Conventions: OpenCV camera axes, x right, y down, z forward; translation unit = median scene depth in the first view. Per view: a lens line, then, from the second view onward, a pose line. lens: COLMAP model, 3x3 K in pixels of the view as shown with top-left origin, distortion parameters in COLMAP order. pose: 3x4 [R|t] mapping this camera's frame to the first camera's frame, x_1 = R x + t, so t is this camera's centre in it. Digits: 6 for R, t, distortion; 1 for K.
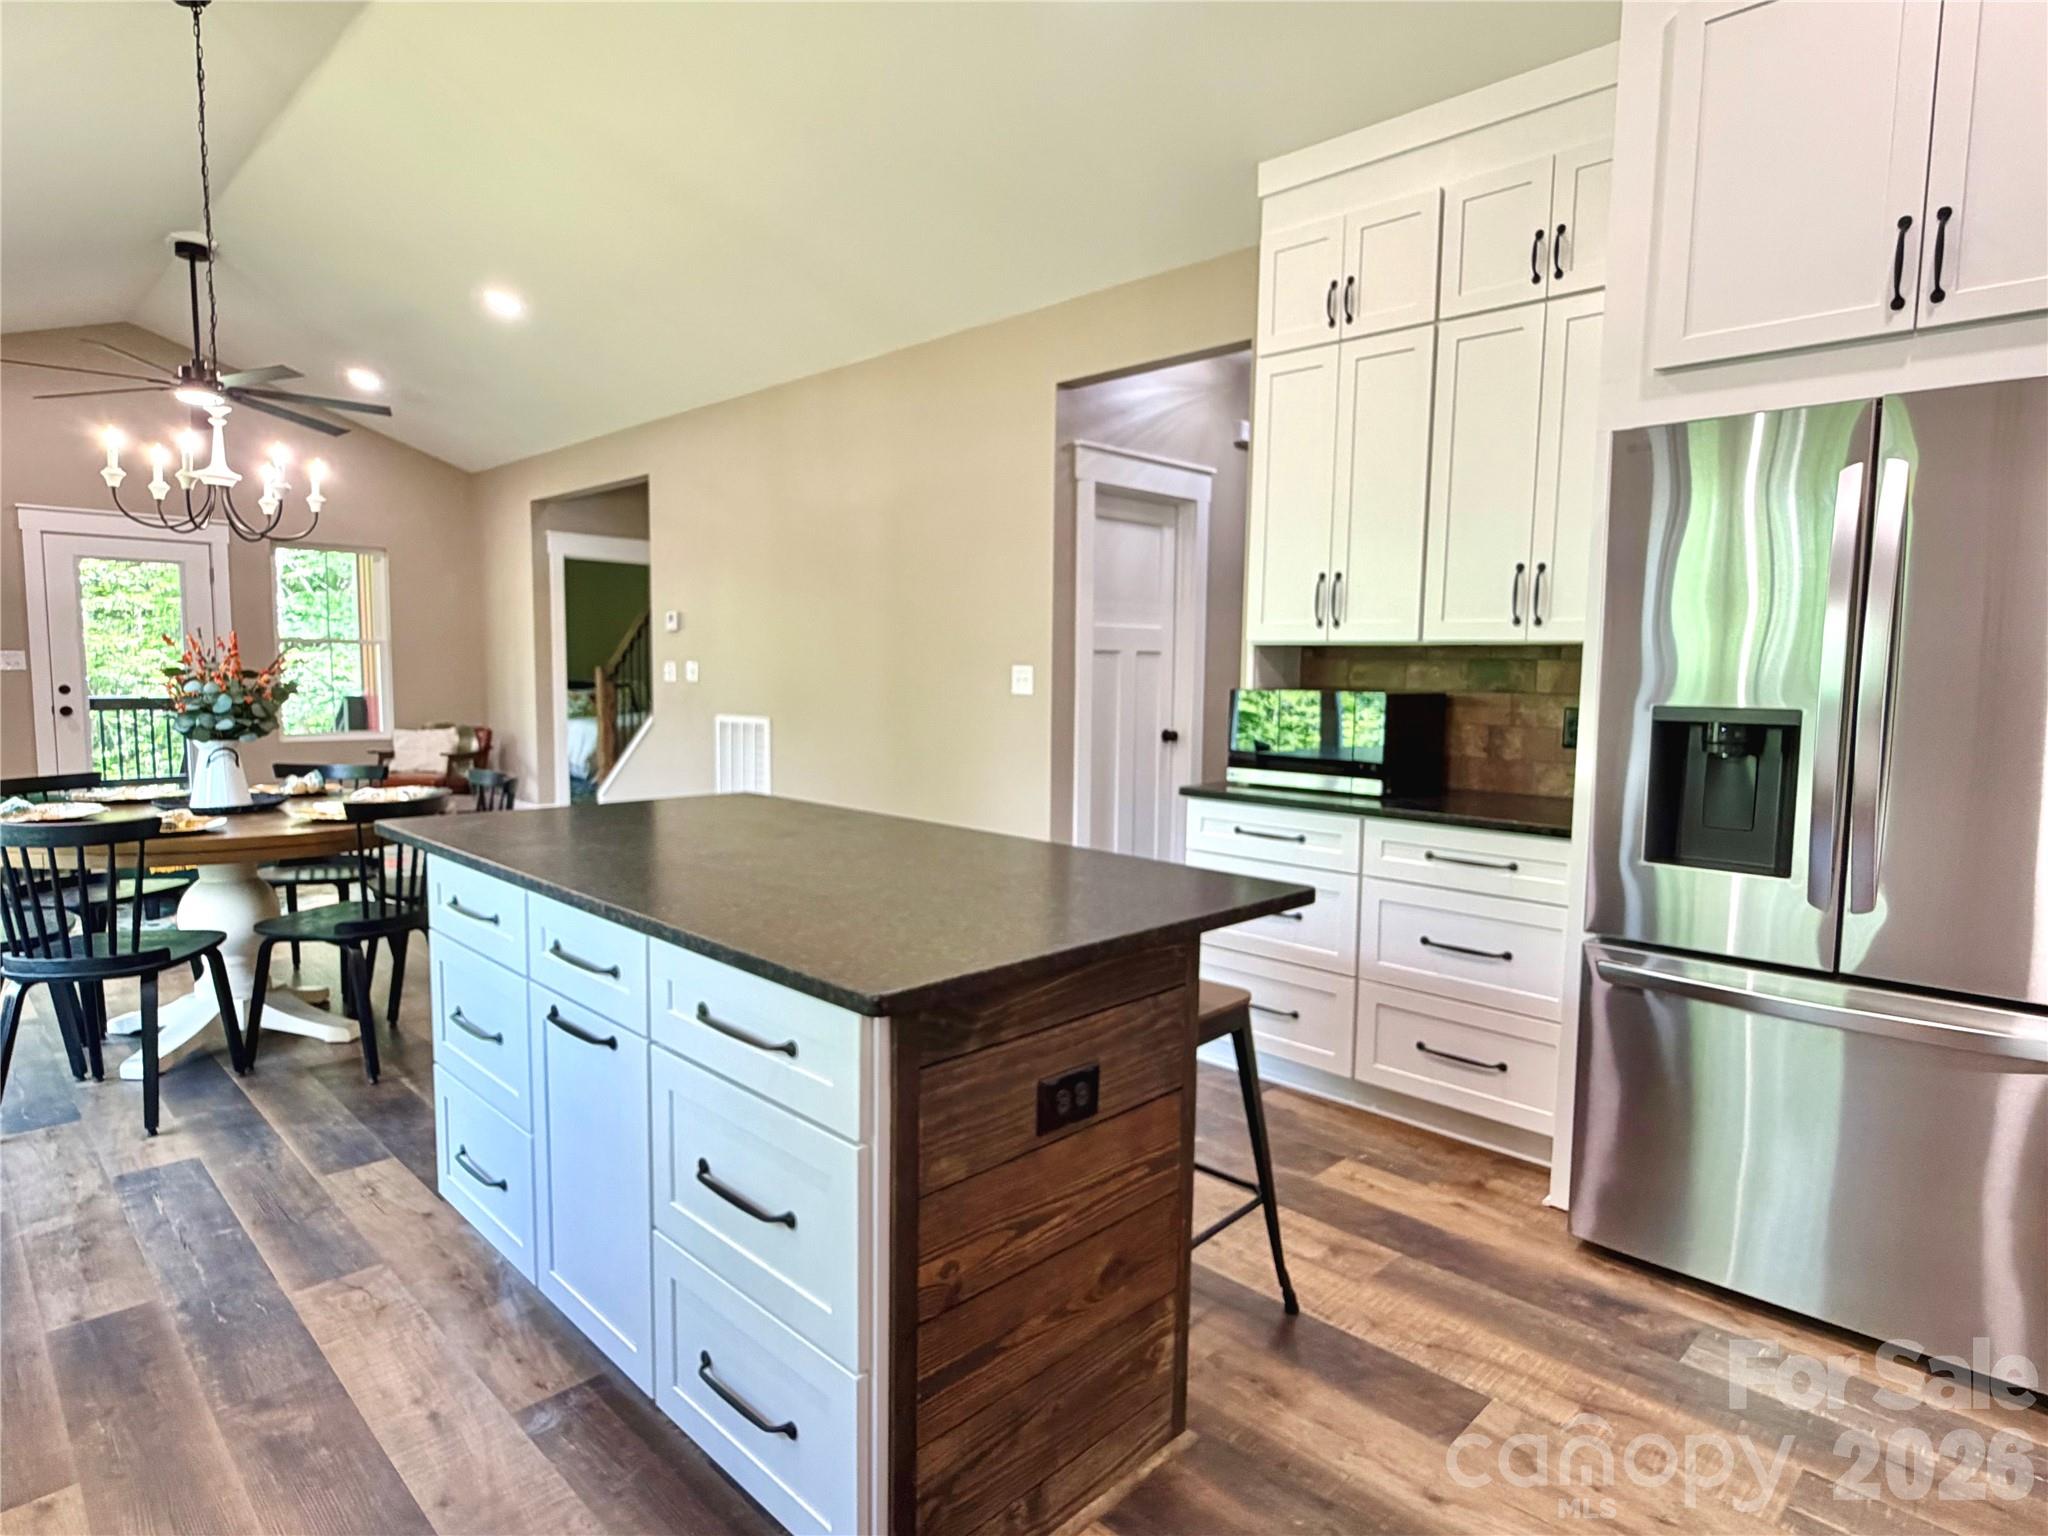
lens RADIAL K [[1129.1, 0, 1047.5], [0, 1129.1, 764.9], [0, 0, 1]] dist [0.000808, -0.000237]
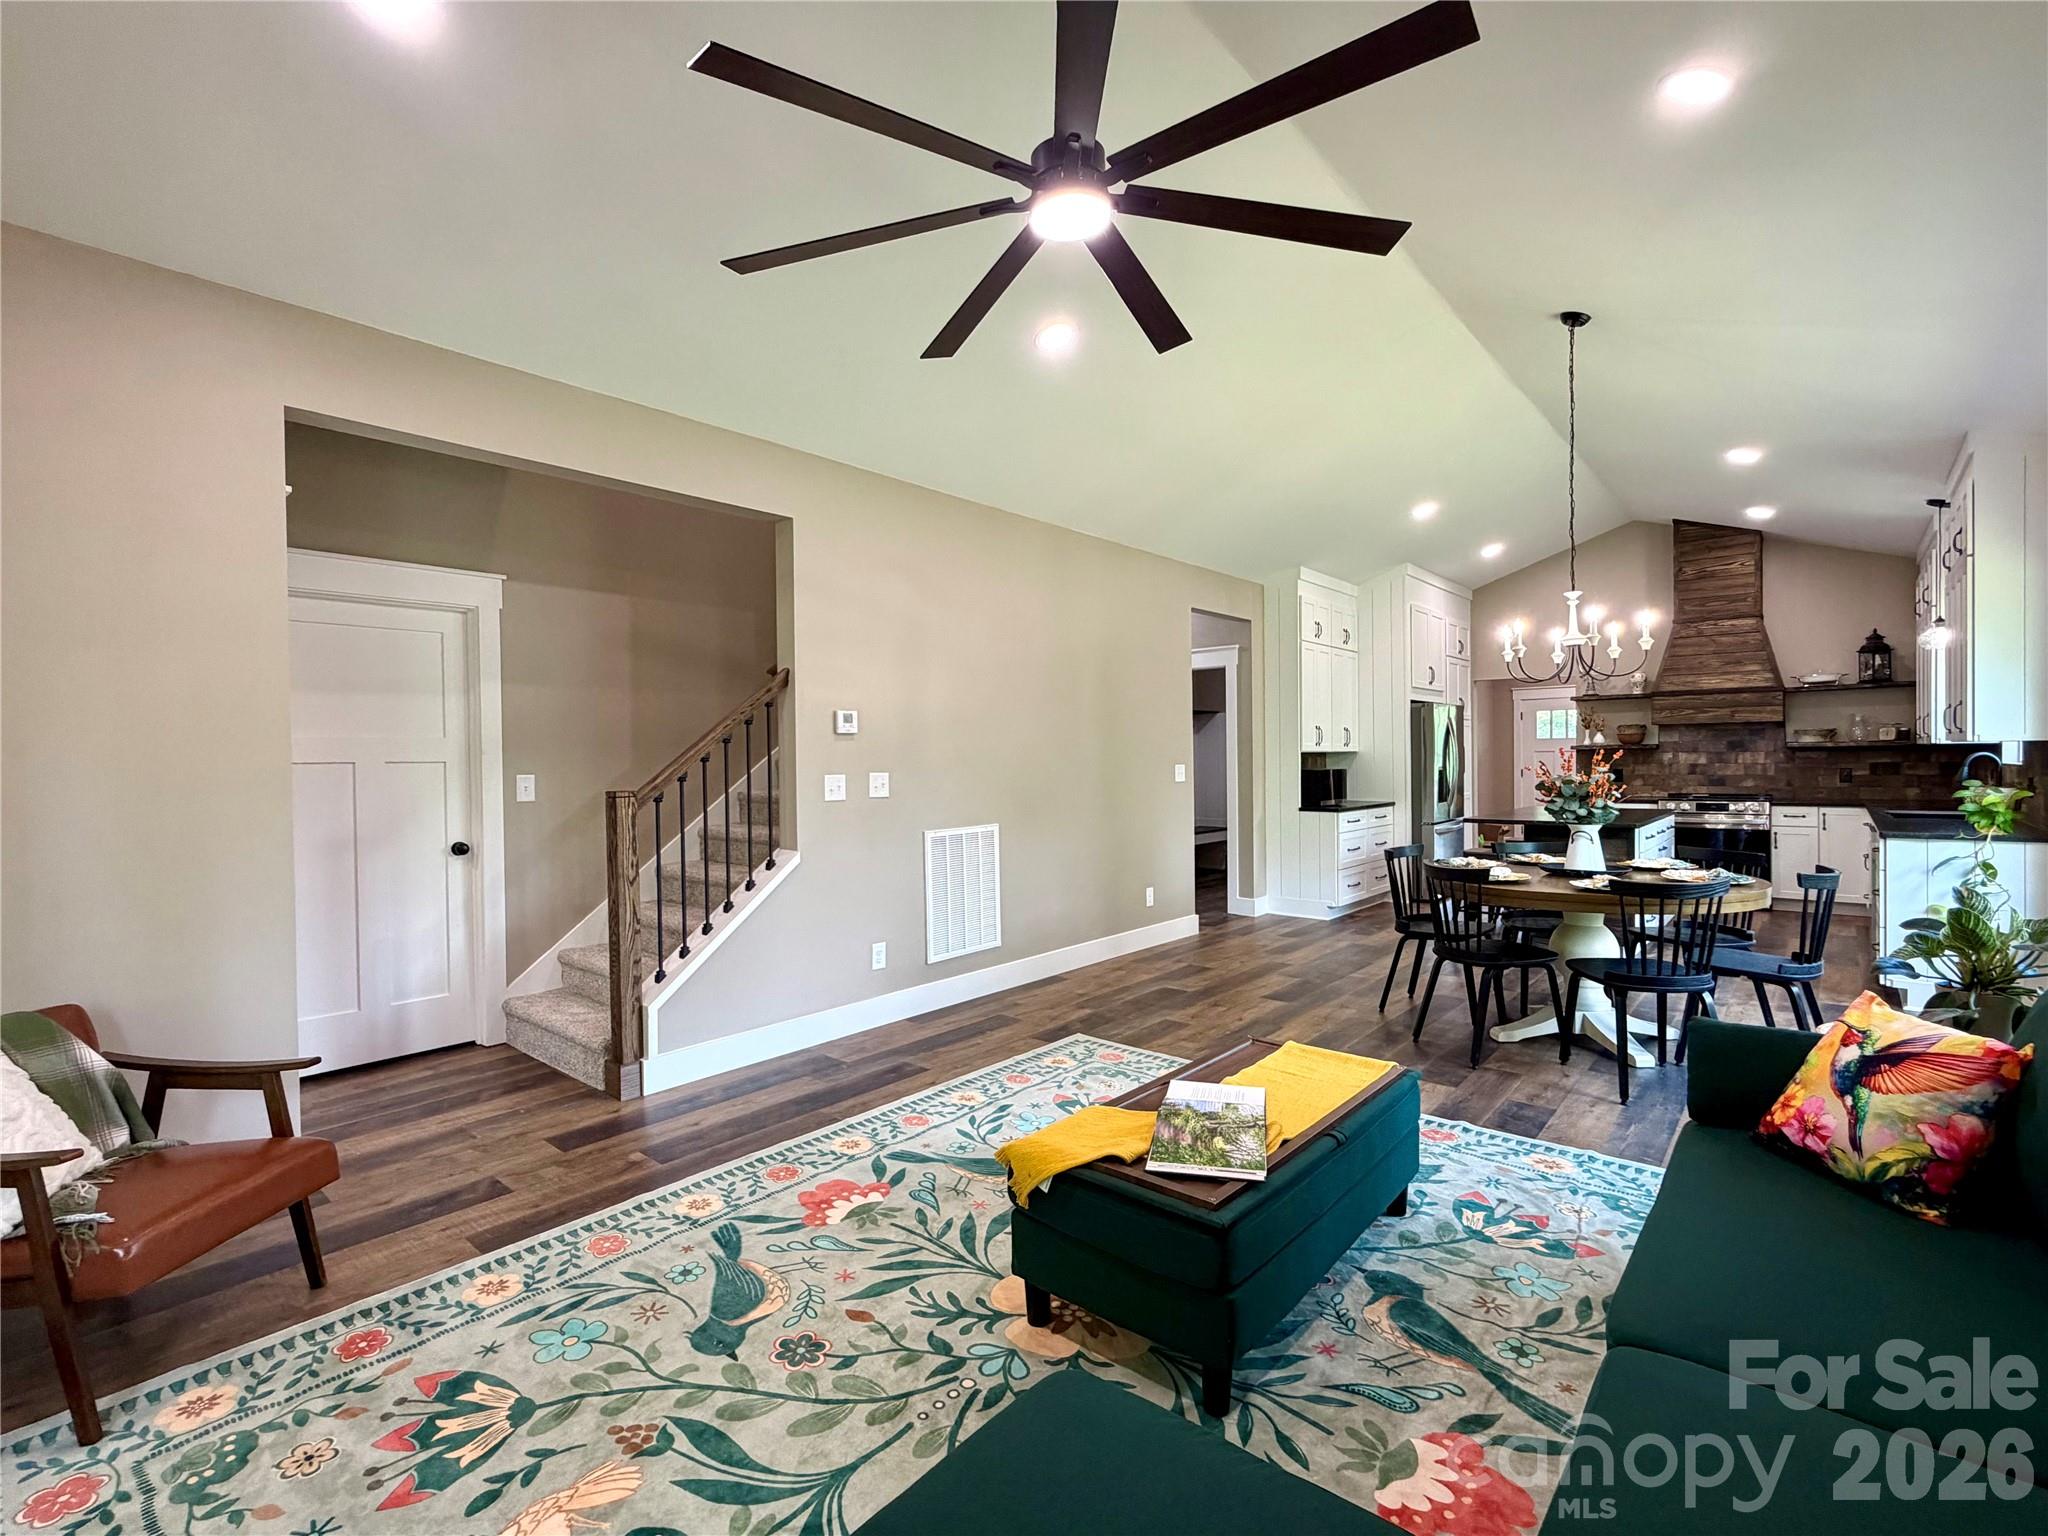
lens RADIAL K [[933.8, 0, 1024.0], [0, 933.8, 768.0], [0, 0, 1]] dist [0.000902, -0.000647]
pose [[-0.048429, -0.021845, 0.998588, -2.138699], [0.100114, 0.994620, 0.026613, -0.219329], [-0.993797, 0.101262, -0.045981, 1.983123]]
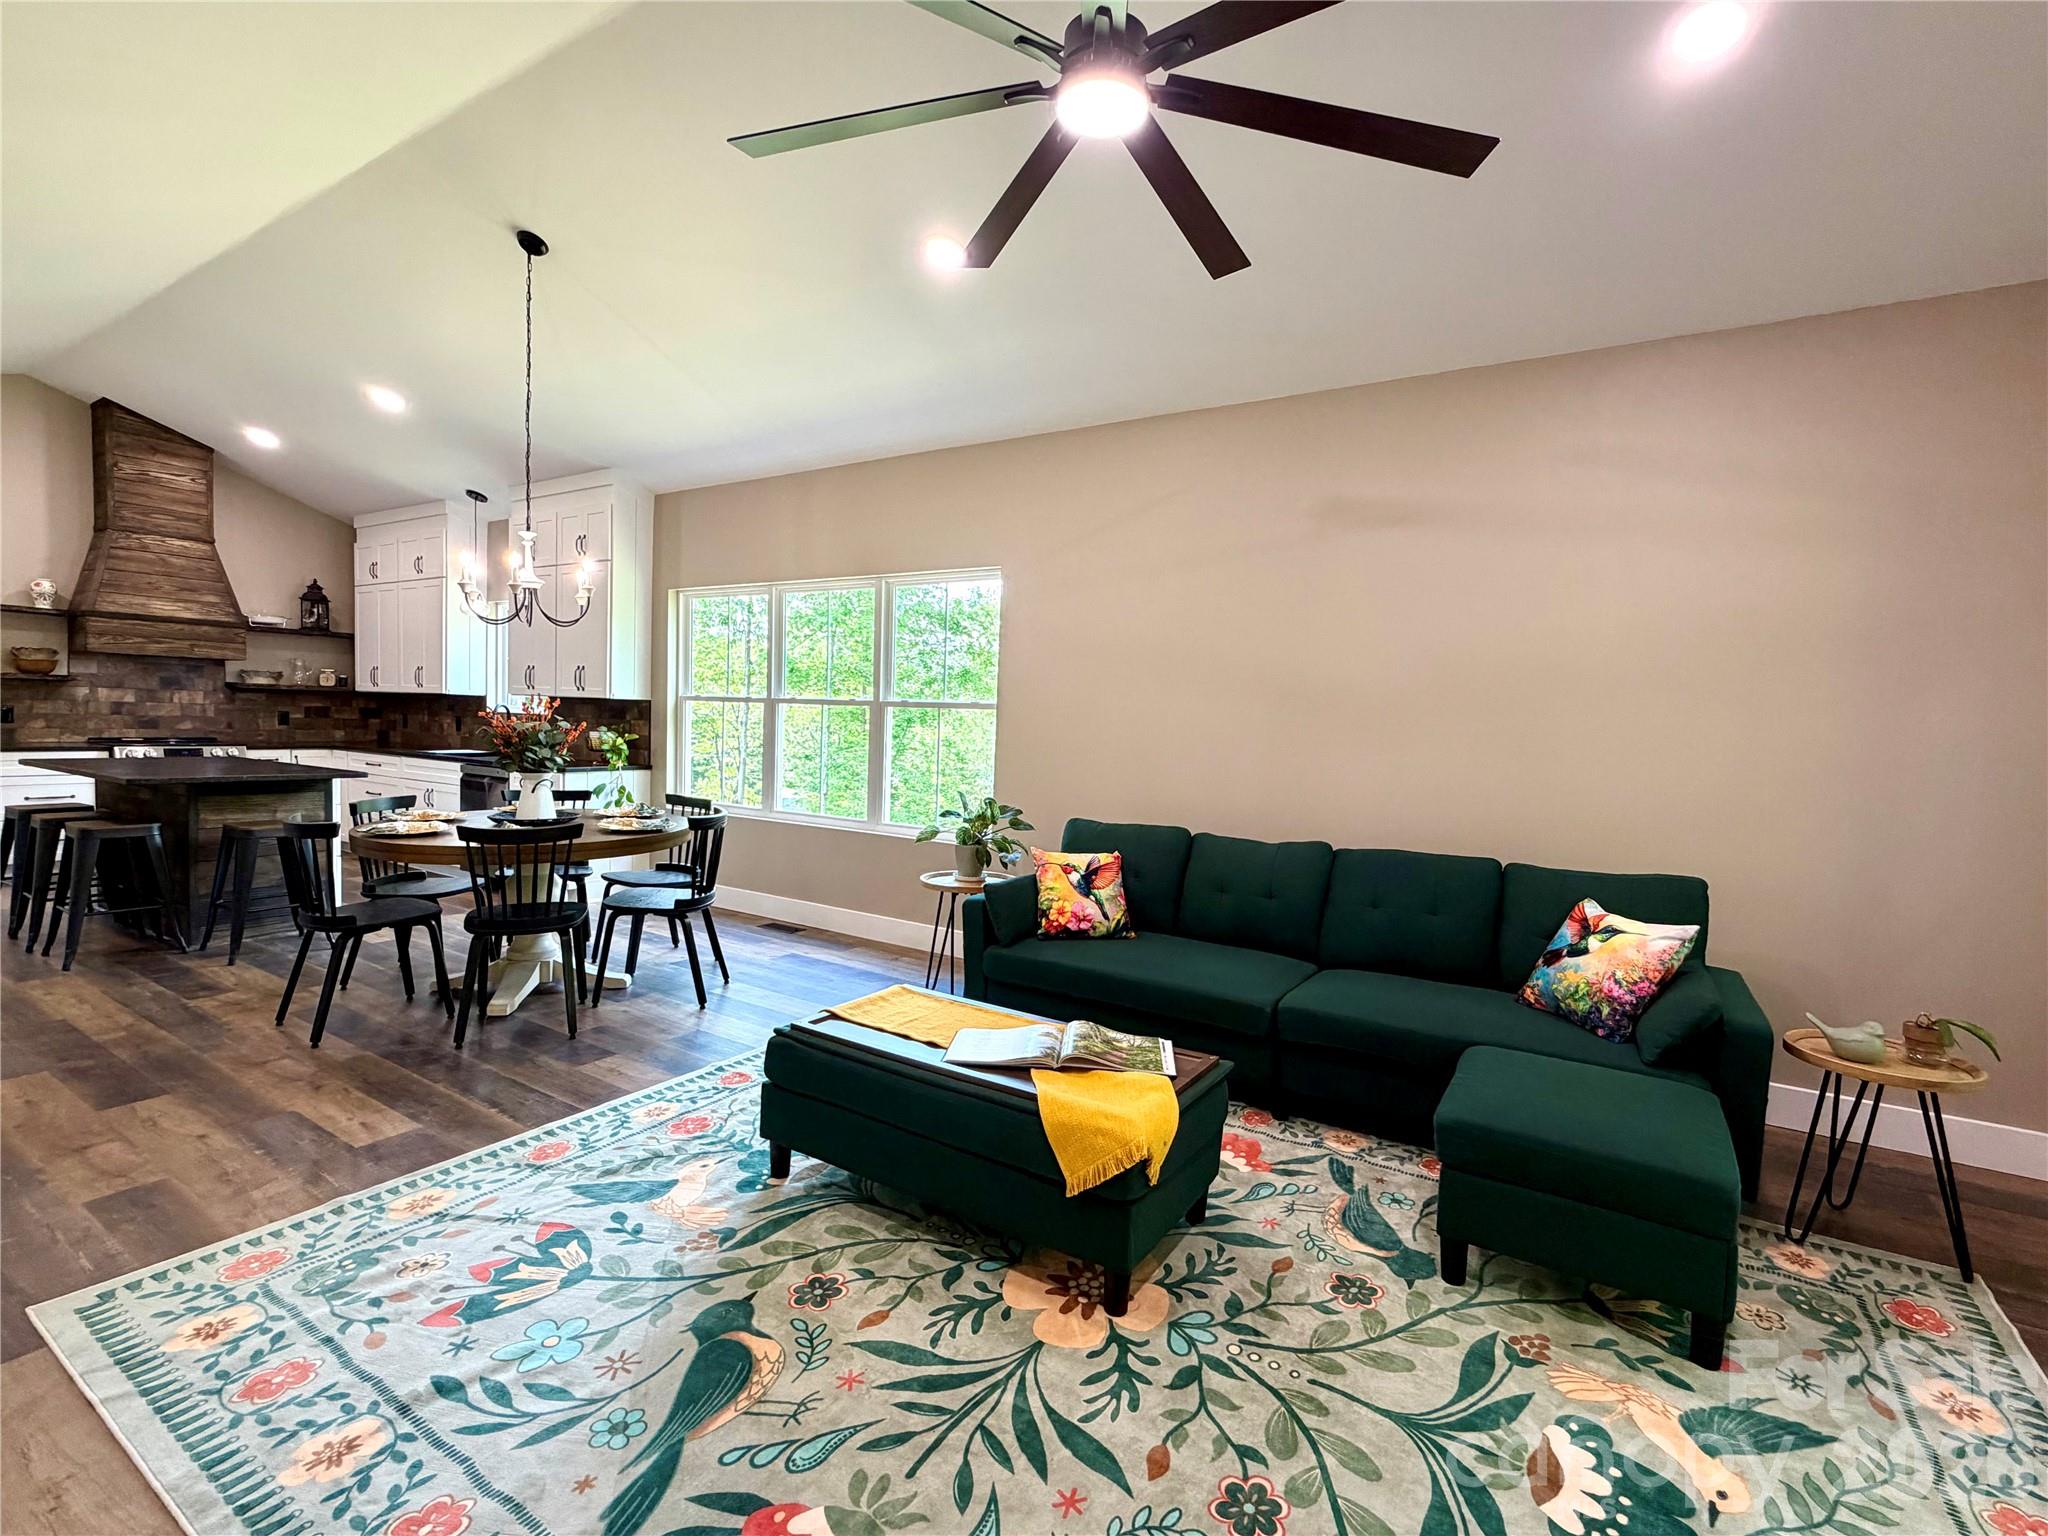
lens RADIAL K [[933.8, 0, 1024.0], [0, 933.8, 768.0], [0, 0, 1]] dist [0.000902, -0.000647]
pose [[-0.980115, -0.036105, -0.195116, -1.264942], [-0.063638, 0.988560, 0.136745, -0.254225], [0.187947, 0.146442, -0.971201, 2.543556]]
